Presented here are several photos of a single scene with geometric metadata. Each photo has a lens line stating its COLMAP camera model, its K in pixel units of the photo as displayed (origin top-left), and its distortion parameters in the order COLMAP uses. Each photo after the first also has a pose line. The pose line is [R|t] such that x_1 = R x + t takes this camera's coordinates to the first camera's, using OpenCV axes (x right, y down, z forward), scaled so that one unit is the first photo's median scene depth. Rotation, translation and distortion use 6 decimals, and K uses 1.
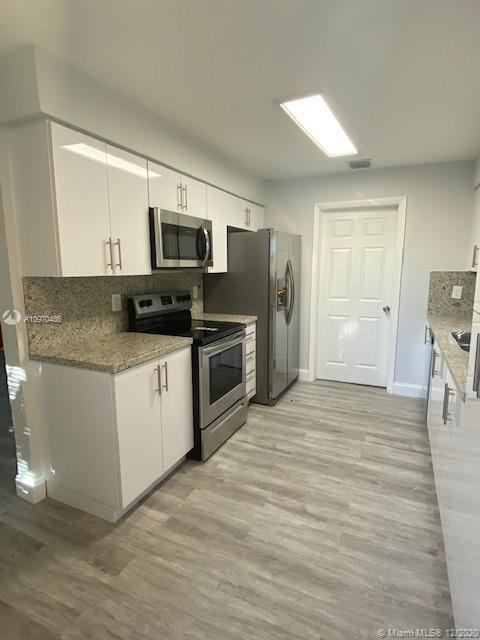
lens RADIAL K [[339.3, 0, 242.7], [0, 339.3, 319.6], [0, 0, 1]] dist [0.013341, -0.013160]
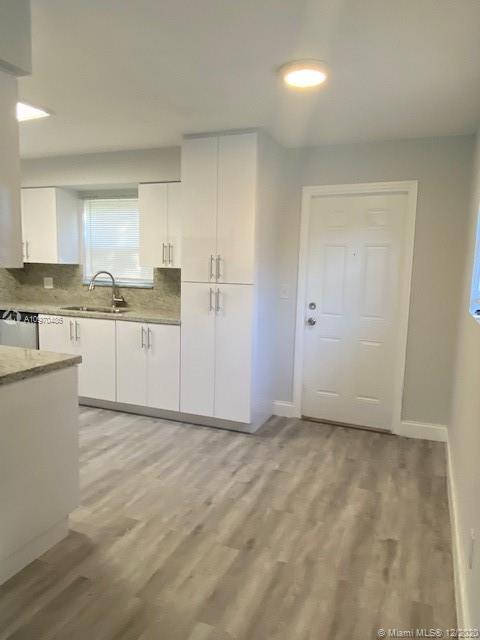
lens RADIAL K [[453.3, 0, 241.1], [0, 453.3, 318.5], [0, 0, 1]] dist [0.001543, -0.006332]
pose [[-0.039590, -0.124695, 0.991405, -1.182728], [0.122402, 0.984105, 0.128665, -0.057802], [-0.991691, 0.126444, -0.023697, 0.385236]]
